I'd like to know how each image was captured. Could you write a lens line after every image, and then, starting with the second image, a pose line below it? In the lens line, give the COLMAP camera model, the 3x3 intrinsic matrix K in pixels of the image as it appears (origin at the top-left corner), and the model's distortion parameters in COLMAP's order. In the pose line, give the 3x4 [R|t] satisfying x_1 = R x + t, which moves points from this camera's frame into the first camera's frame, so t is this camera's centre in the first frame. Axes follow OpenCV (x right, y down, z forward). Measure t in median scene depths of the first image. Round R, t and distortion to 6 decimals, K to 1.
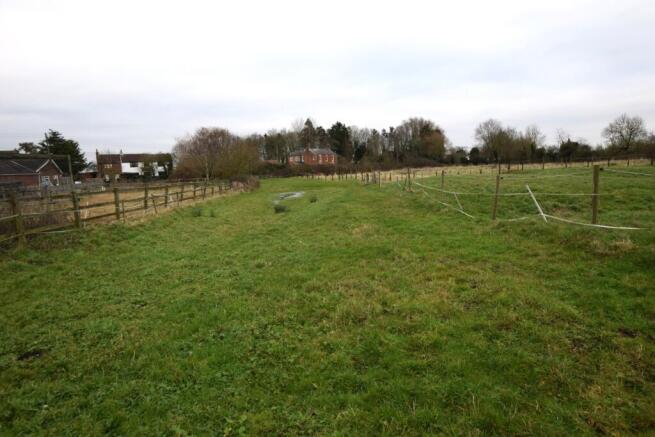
lens RADIAL K [[405.8, 0, 329.9], [0, 405.8, 217.8], [0, 0, 1]] dist [0.002970, 0.002634]
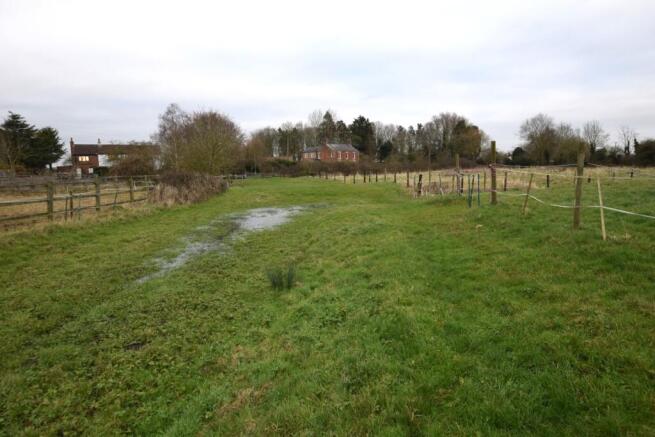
lens RADIAL K [[405.8, 0, 329.9], [0, 405.8, 217.8], [0, 0, 1]] dist [0.002970, 0.002634]
pose [[0.998547, 0.027393, -0.046397, -0.000893], [-0.027400, 0.999624, 0.000479, -0.020660], [0.046393, 0.000793, 0.998923, 0.198162]]
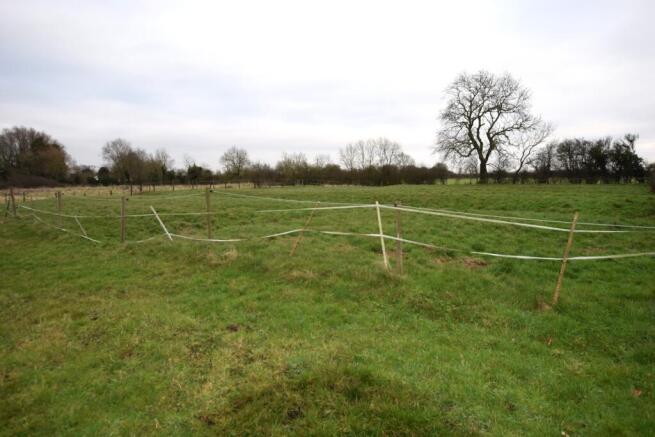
lens RADIAL K [[405.8, 0, 329.9], [0, 405.8, 217.8], [0, 0, 1]] dist [0.002970, 0.002634]
pose [[0.666450, -0.043301, 0.744291, 0.006065], [0.081915, 0.996521, -0.015372, 0.000239], [-0.741036, 0.071213, 0.667678, -0.002869]]
